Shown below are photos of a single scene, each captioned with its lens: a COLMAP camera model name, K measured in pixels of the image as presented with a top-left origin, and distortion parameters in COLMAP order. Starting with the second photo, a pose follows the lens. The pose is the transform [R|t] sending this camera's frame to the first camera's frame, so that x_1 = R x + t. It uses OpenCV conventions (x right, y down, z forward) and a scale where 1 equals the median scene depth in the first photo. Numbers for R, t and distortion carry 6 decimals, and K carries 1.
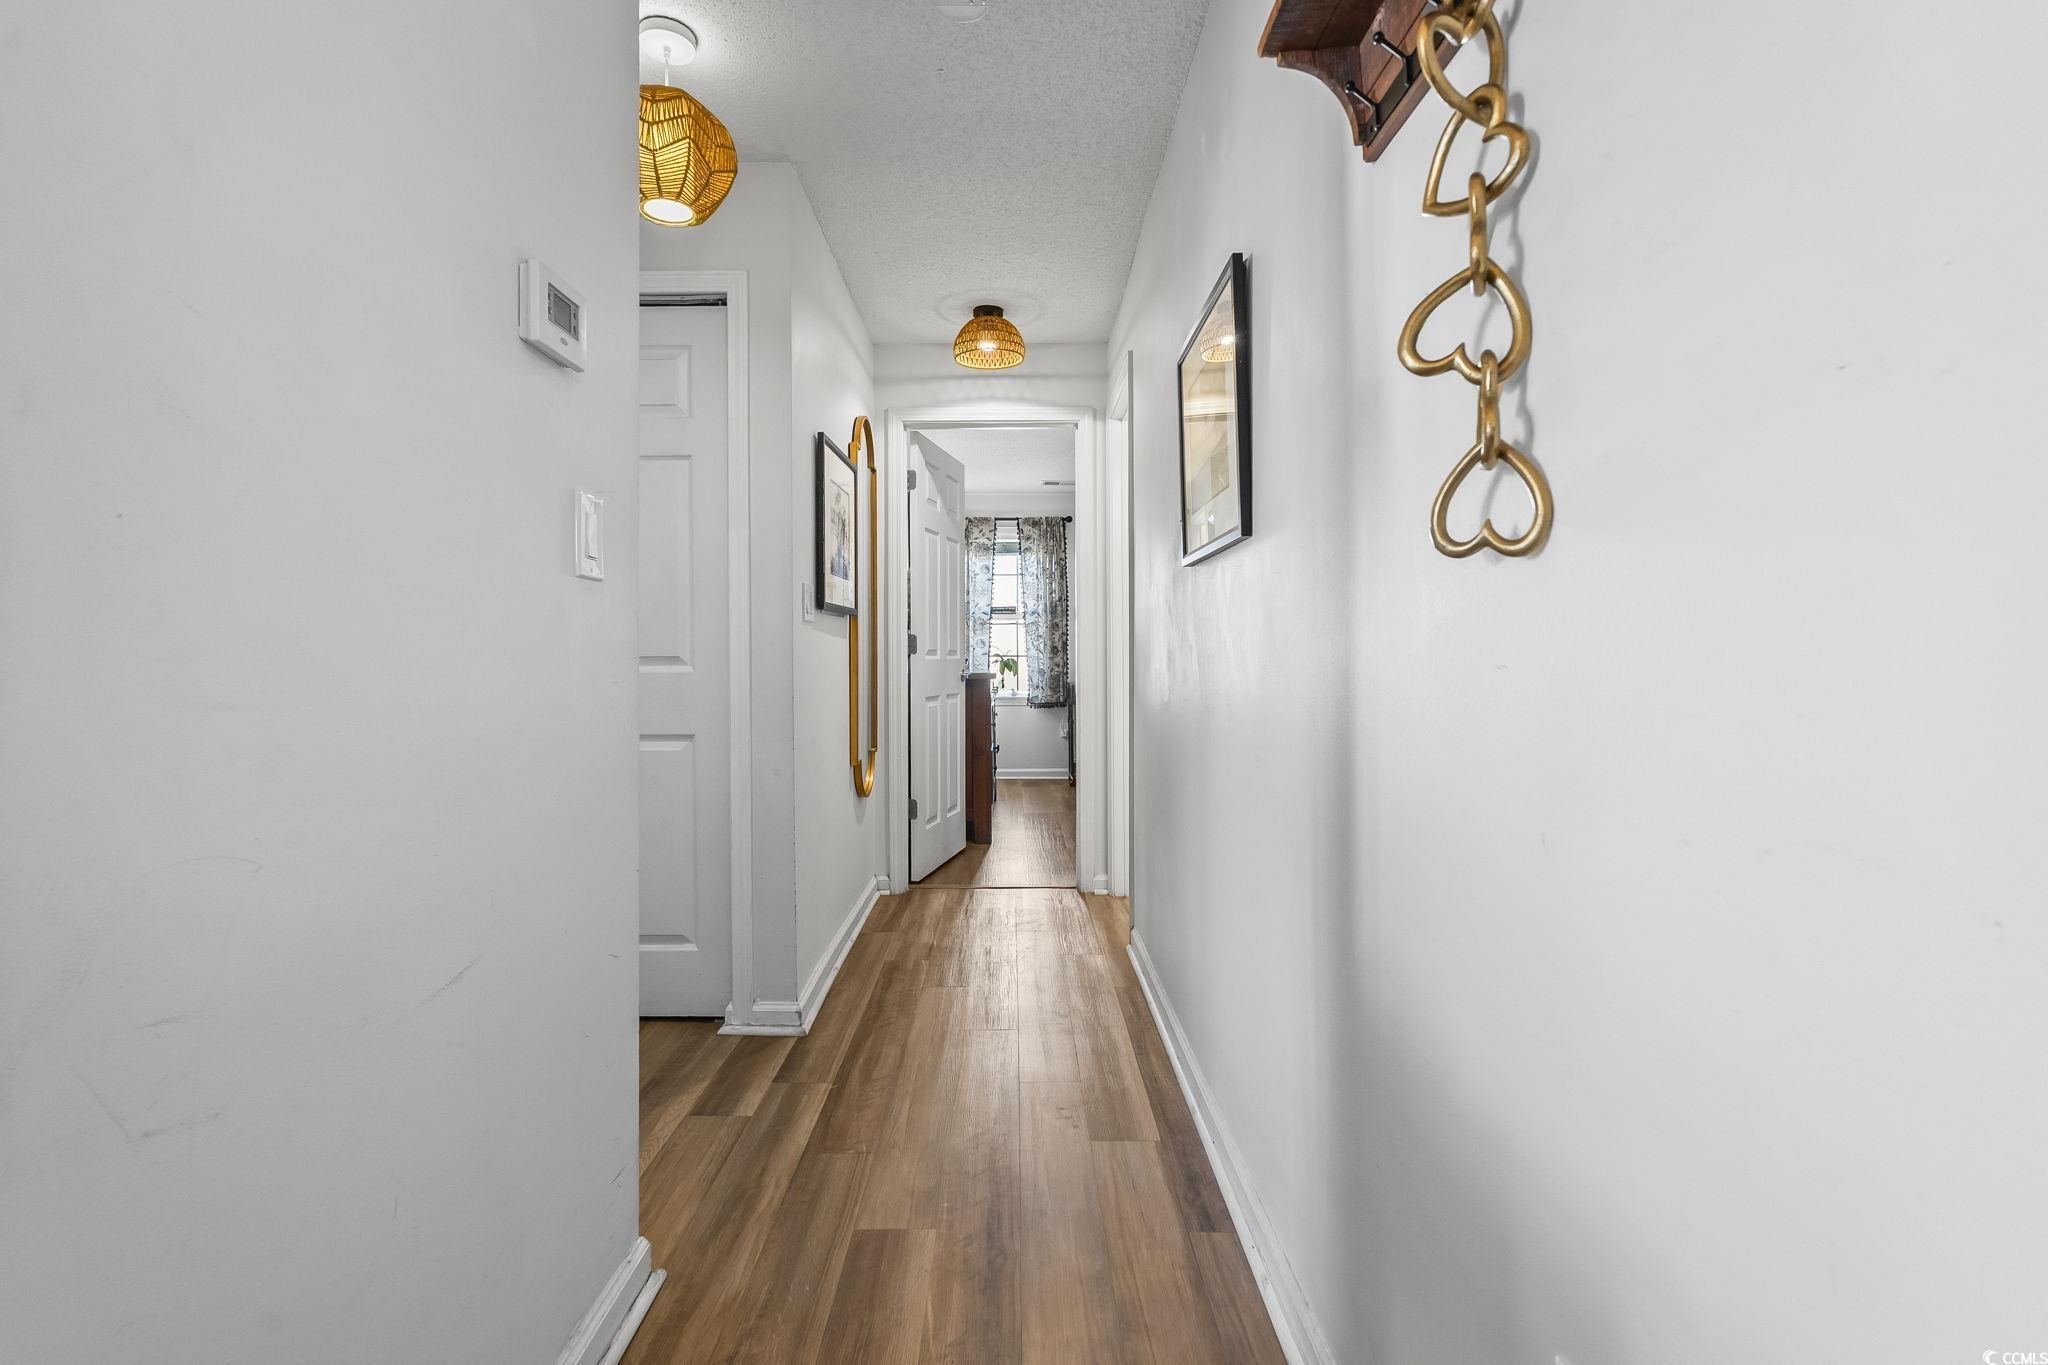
lens RADIAL K [[913.0, 0, 1017.4], [0, 913.0, 670.9], [0, 0, 1]] dist [-0.001516, -0.000105]
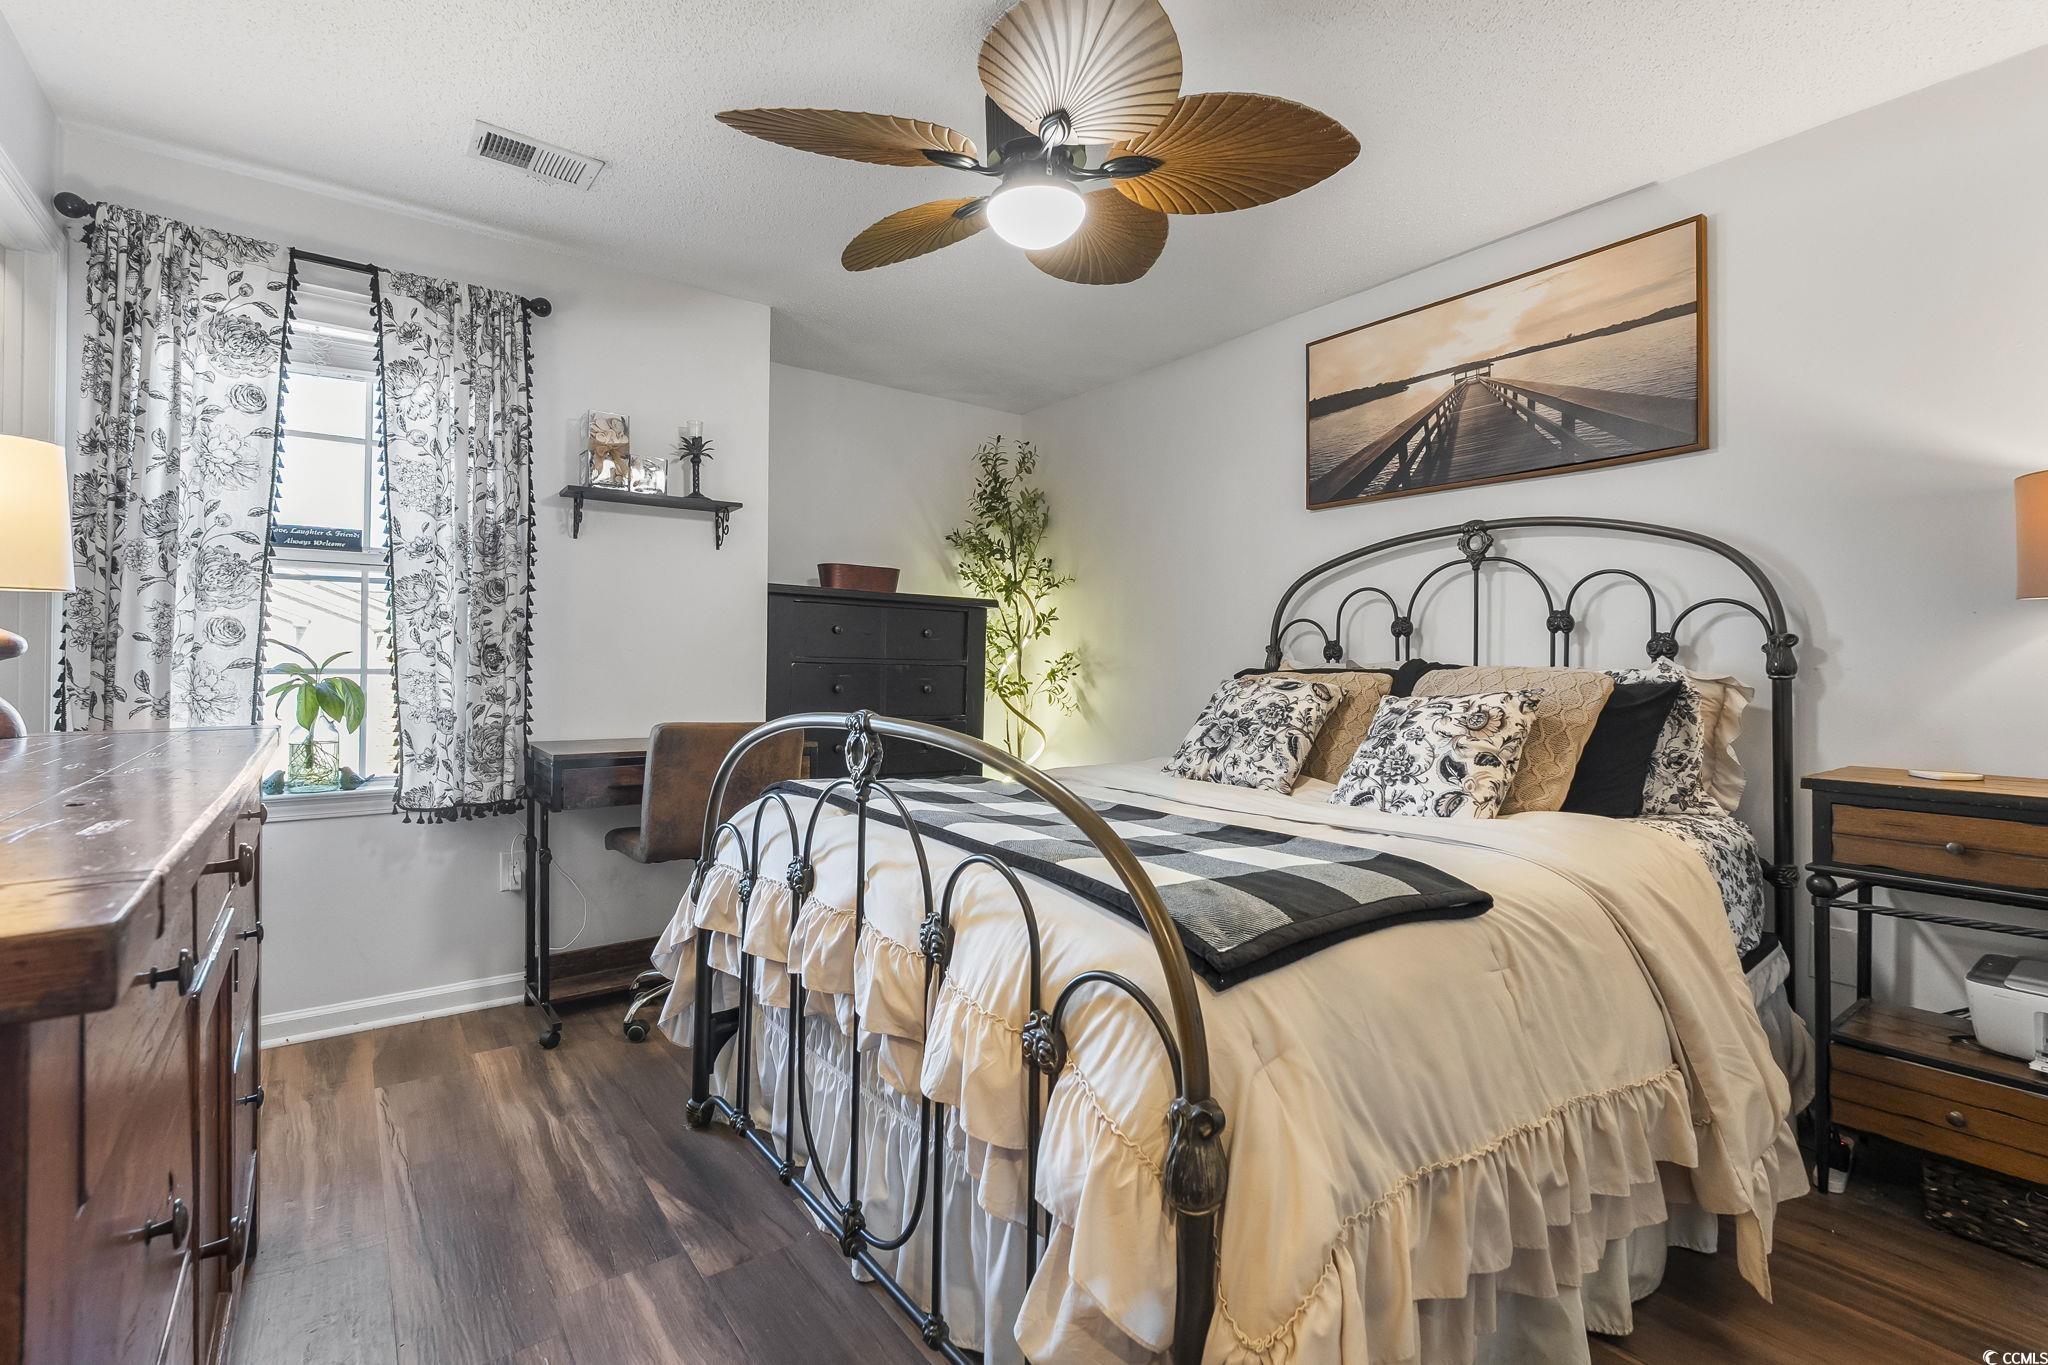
lens RADIAL K [[913.0, 0, 1009.6], [0, 913.0, 661.0], [0, 0, 1]] dist [-0.001516, -0.000105]
pose [[0.817041, 0.021462, 0.576180, 0.000981], [0.004384, 0.999047, -0.043430, -0.004359], [-0.576563, 0.038010, 0.816168, 0.587025]]
